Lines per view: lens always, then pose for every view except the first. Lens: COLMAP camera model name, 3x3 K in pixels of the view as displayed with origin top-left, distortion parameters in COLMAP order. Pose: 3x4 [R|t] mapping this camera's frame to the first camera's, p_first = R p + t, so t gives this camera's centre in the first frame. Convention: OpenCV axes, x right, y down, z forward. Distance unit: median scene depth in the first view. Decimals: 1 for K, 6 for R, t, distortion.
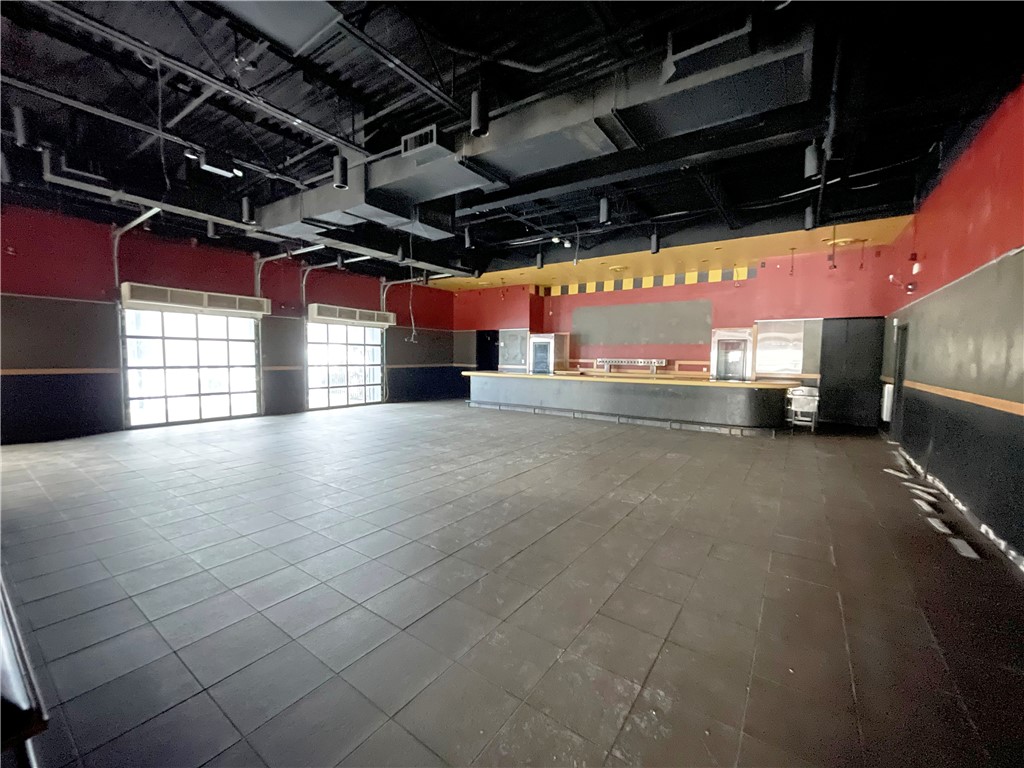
lens RADIAL K [[414.0, 0, 504.5], [0, 414.0, 385.5], [0, 0, 1]] dist [-0.005193, 0.001882]
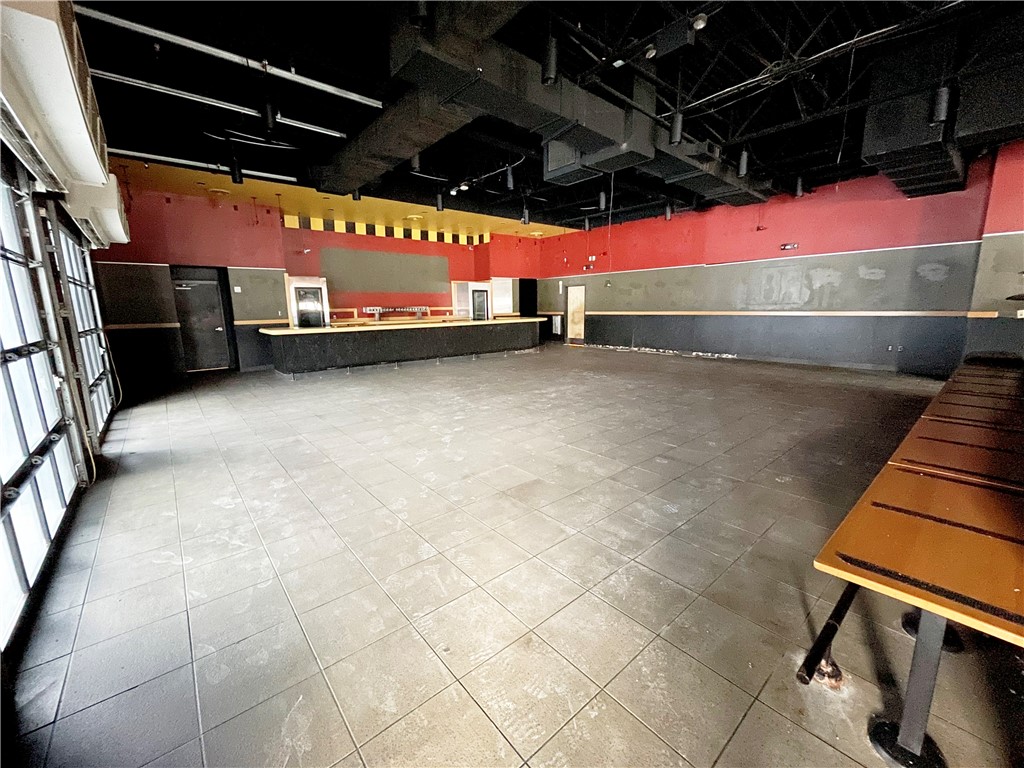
lens RADIAL K [[414.0, 0, 506.4], [0, 414.0, 385.5], [0, 0, 1]] dist [-0.005193, 0.001882]
pose [[0.251783, -0.200265, 0.946836, -0.697593], [0.082336, 0.979241, 0.185225, -0.042530], [-0.964275, 0.031322, 0.263045, 0.494832]]
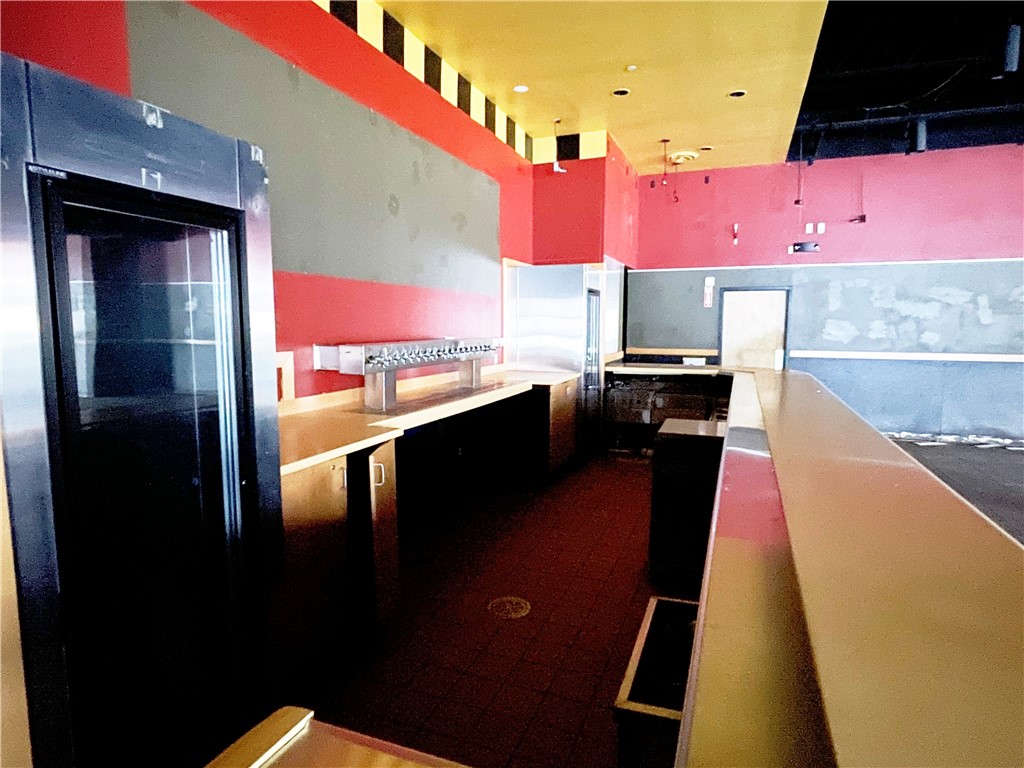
lens RADIAL K [[615.5, 0, 516.7], [0, 615.5, 388.9], [0, 0, 1]] dist [-0.002538, -0.000865]
pose [[-0.254151, -0.118080, 0.959929, -0.093357], [0.056996, 0.988966, 0.136742, -0.088494], [-0.965484, 0.089466, -0.244616, 1.114186]]
